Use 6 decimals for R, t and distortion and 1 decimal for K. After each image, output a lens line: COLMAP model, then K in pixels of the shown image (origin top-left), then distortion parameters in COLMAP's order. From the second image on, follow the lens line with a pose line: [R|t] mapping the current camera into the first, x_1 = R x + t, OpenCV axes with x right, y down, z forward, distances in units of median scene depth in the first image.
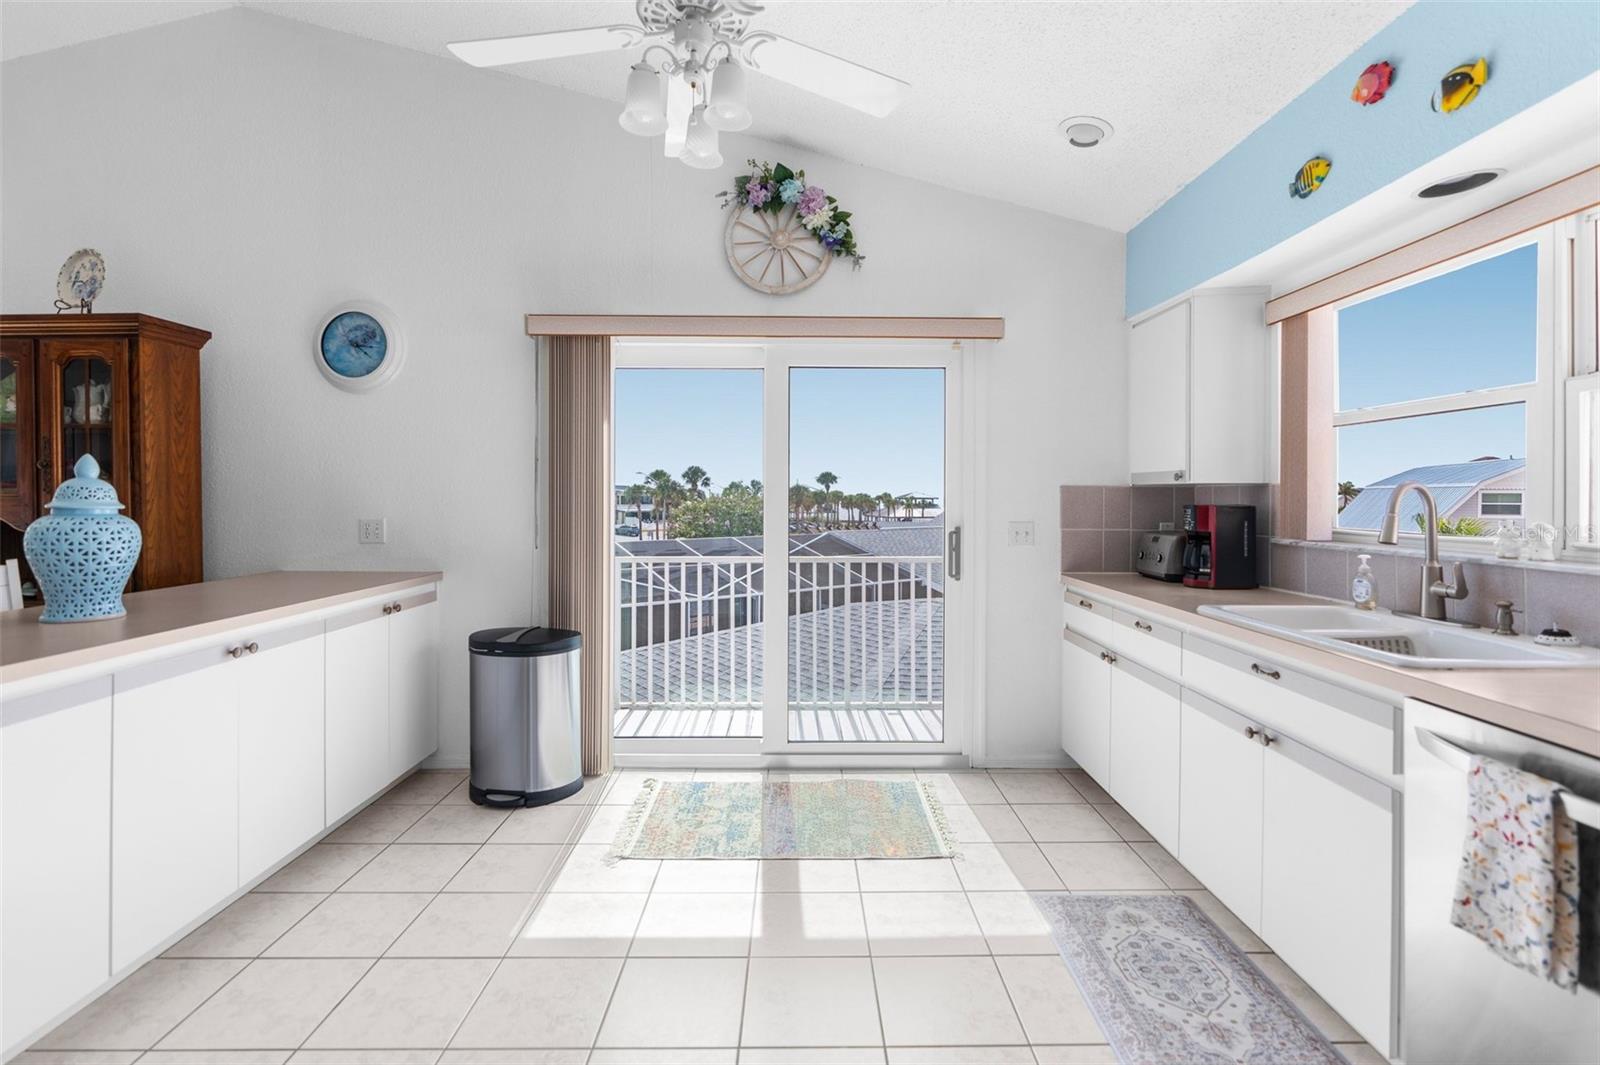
lens RADIAL K [[770.9, 0, 801.6], [0, 770.9, 493.0], [0, 0, 1]] dist [-0.001336, 0.001076]
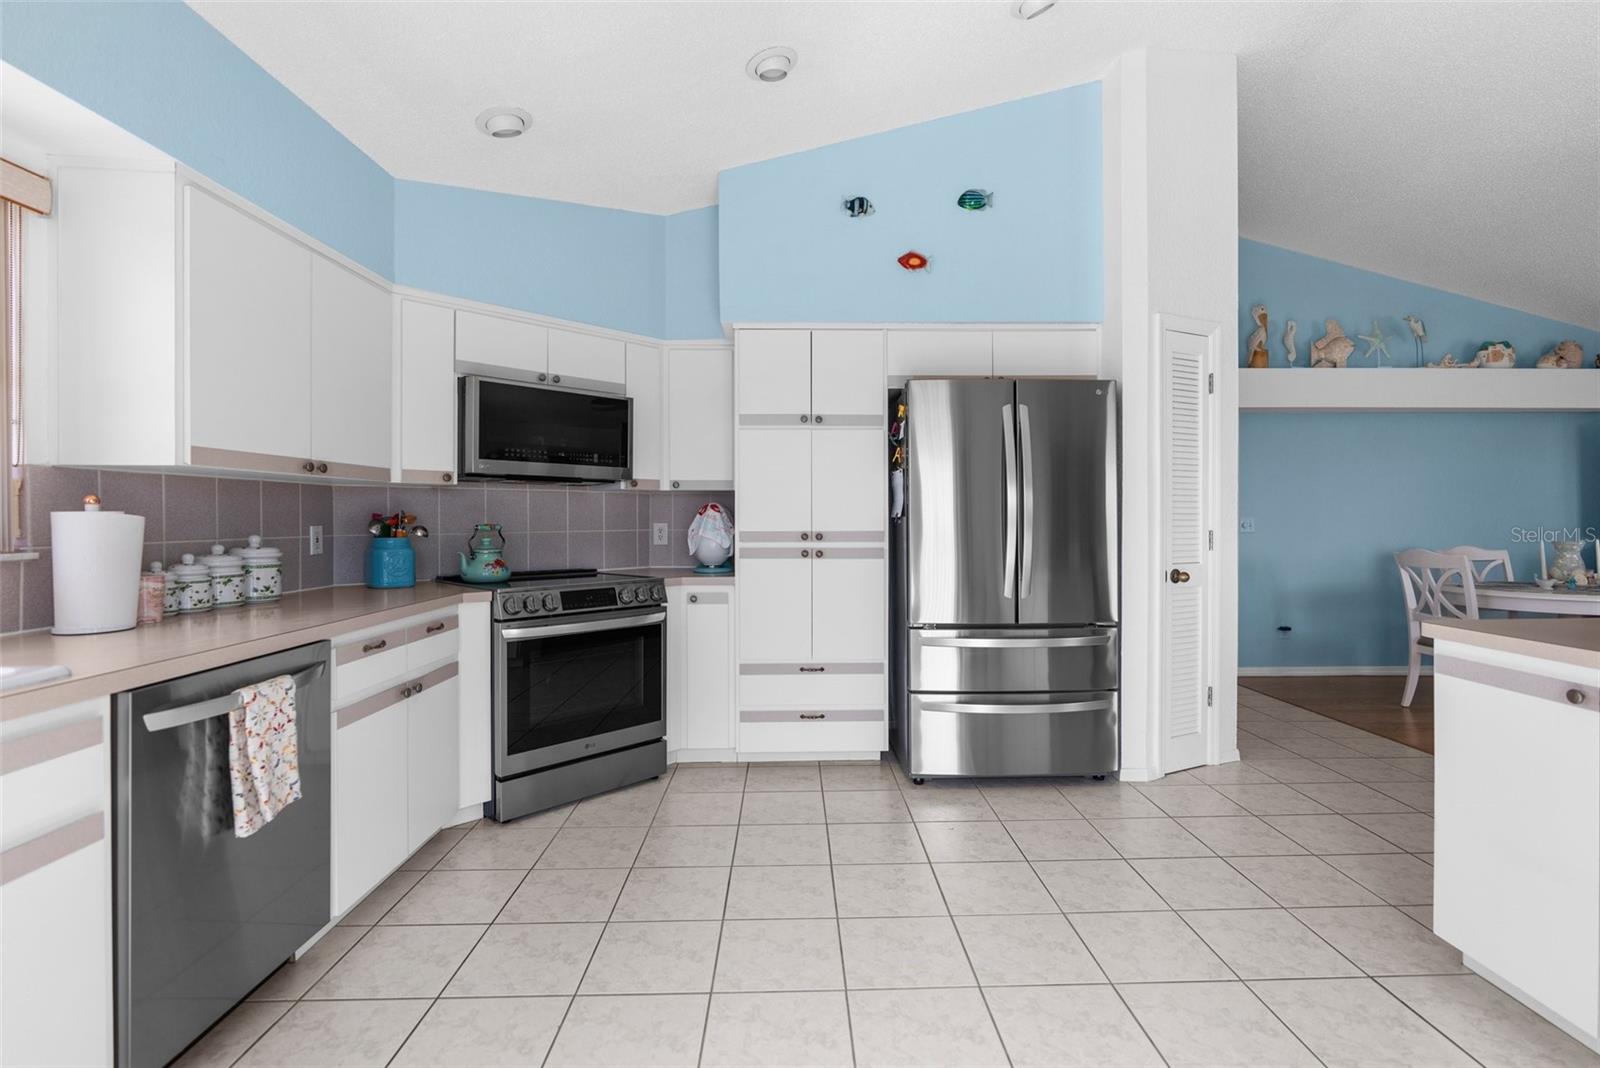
lens RADIAL K [[738.6, 0, 803.3], [0, 738.6, 518.0], [0, 0, 1]] dist [-0.008798, 0.001322]
pose [[-0.999812, -0.003658, -0.019063, -0.002824], [-0.003591, 0.999987, -0.003527, 0.044893], [0.019075, -0.003458, -0.999812, 1.515879]]
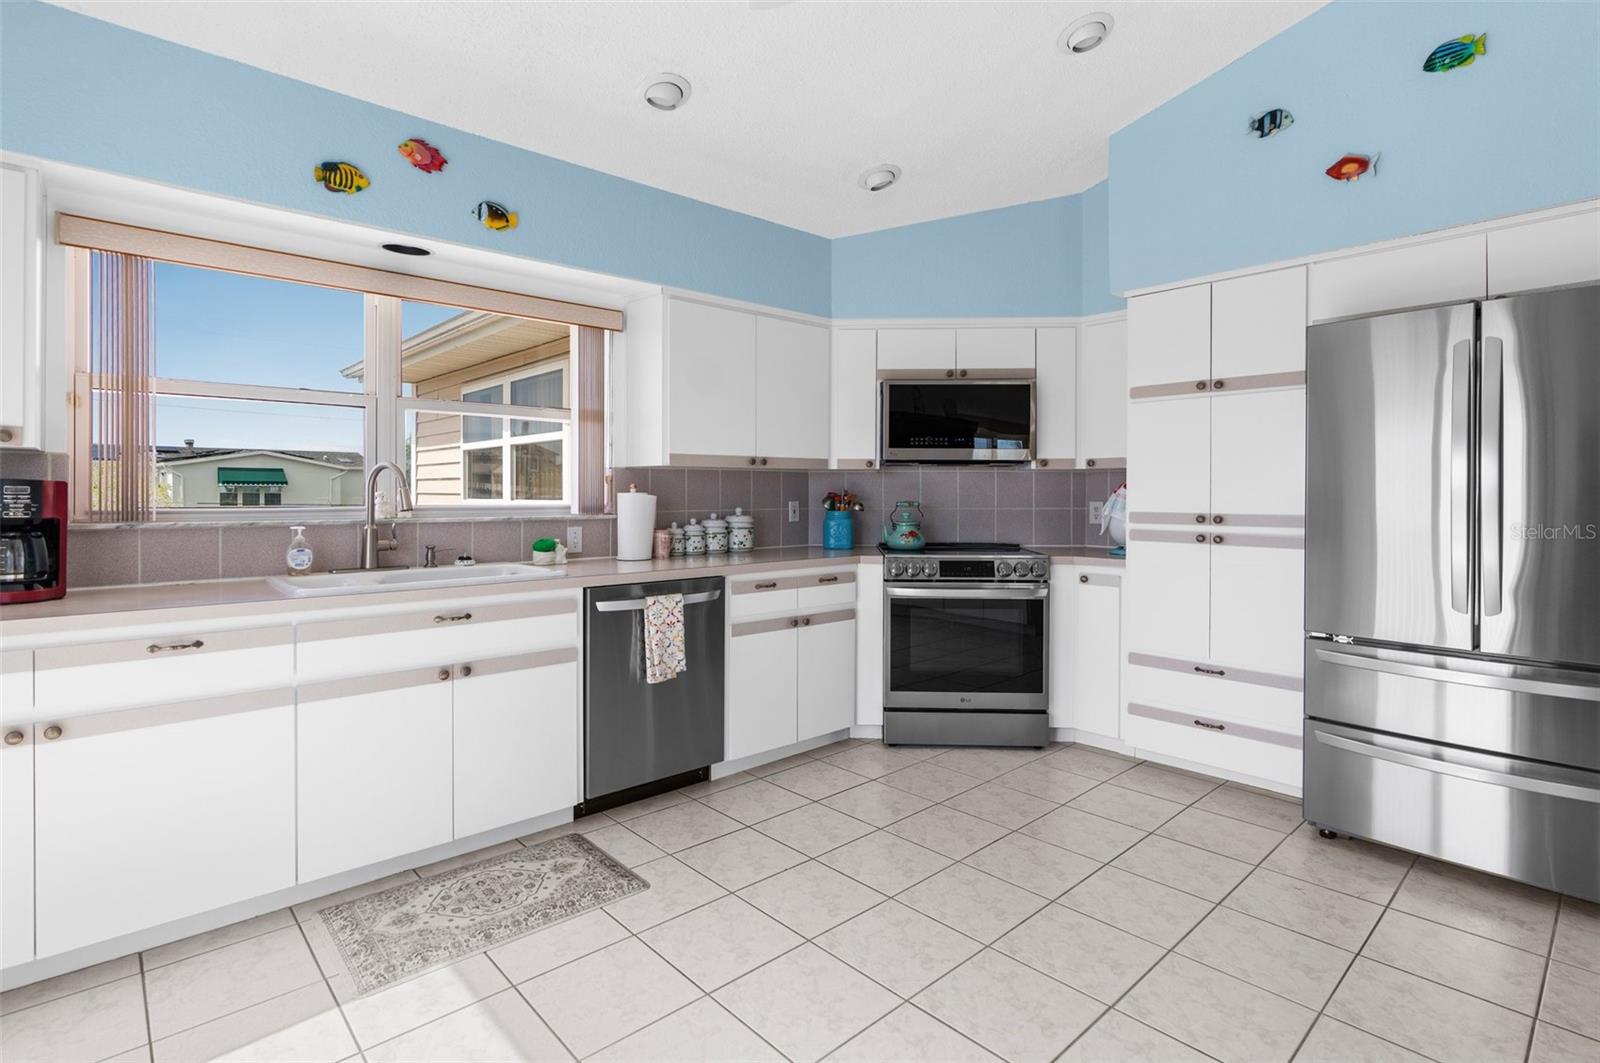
lens RADIAL K [[770.9, 0, 801.6], [0, 770.9, 492.0], [0, 0, 1]] dist [-0.001336, 0.001076]
pose [[-0.676938, -0.005530, 0.736020, -0.676661], [-0.007299, 0.999973, 0.000799, 0.030603], [-0.736004, -0.004832, -0.676960, 1.469710]]
